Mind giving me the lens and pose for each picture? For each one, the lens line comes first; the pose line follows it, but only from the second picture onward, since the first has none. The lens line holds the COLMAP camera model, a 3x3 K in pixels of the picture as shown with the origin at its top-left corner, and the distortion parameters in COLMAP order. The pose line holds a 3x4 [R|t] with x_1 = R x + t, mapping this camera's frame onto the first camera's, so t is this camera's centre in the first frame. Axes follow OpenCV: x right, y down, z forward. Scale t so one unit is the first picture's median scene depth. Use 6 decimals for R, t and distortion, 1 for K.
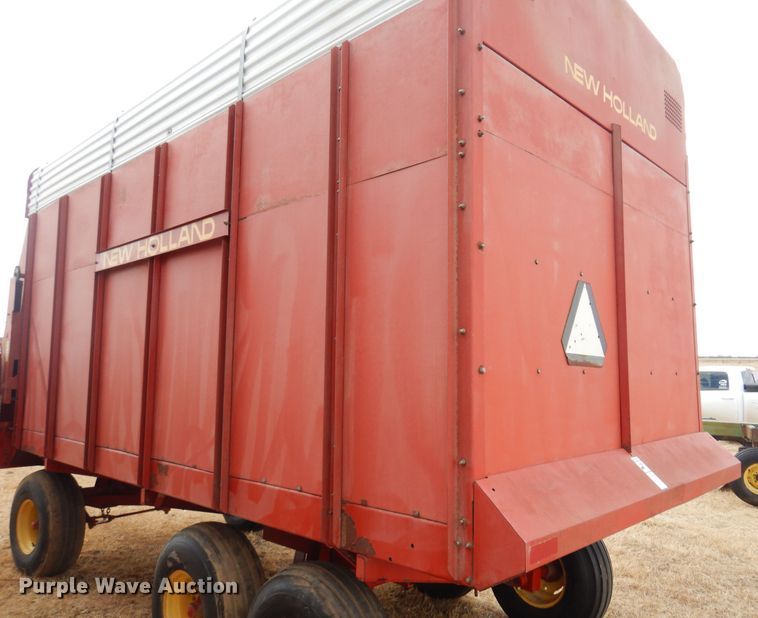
lens RADIAL K [[594.5, 0, 416.3], [0, 594.5, 311.1], [0, 0, 1]] dist [0.009798, 0.000071]
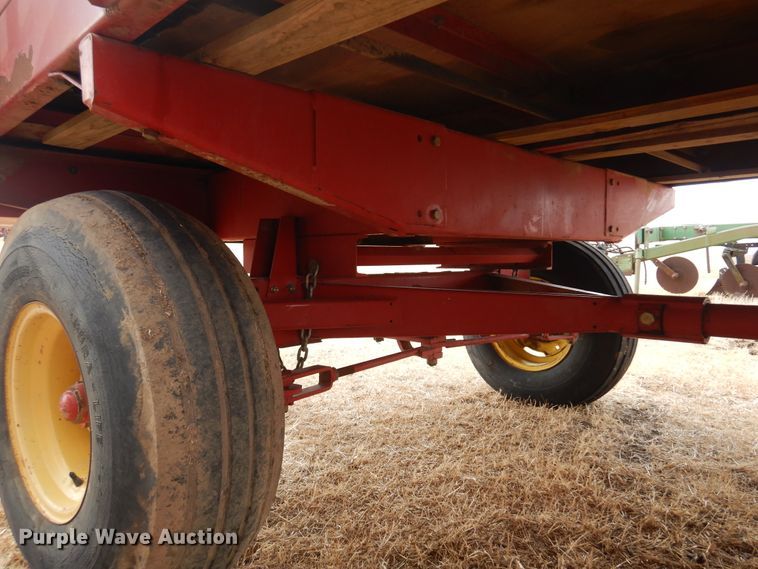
lens RADIAL K [[539.6, 0, 377.2], [0, 539.6, 288.9], [0, 0, 1]] dist [0.023041, -0.004096]
pose [[0.998506, -0.016856, -0.051985, -0.739666], [0.025210, 0.986058, 0.164483, 0.409498], [0.048487, -0.165548, 0.985009, 1.171183]]
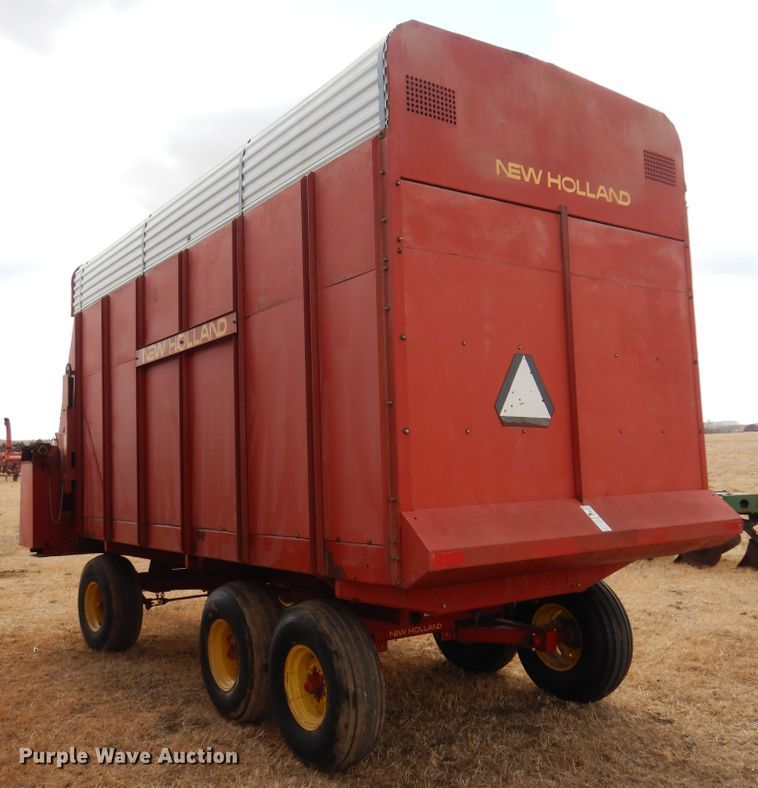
lens RADIAL K [[832.2, 0, 379.0], [0, 832.2, 394.0], [0, 0, 1]] dist [0.001757, 0.007805]
pose [[0.975886, -0.057934, -0.210454, 0.272310], [0.061190, 0.998086, 0.008988, -0.002675], [0.209530, -0.021649, 0.977562, -0.507160]]
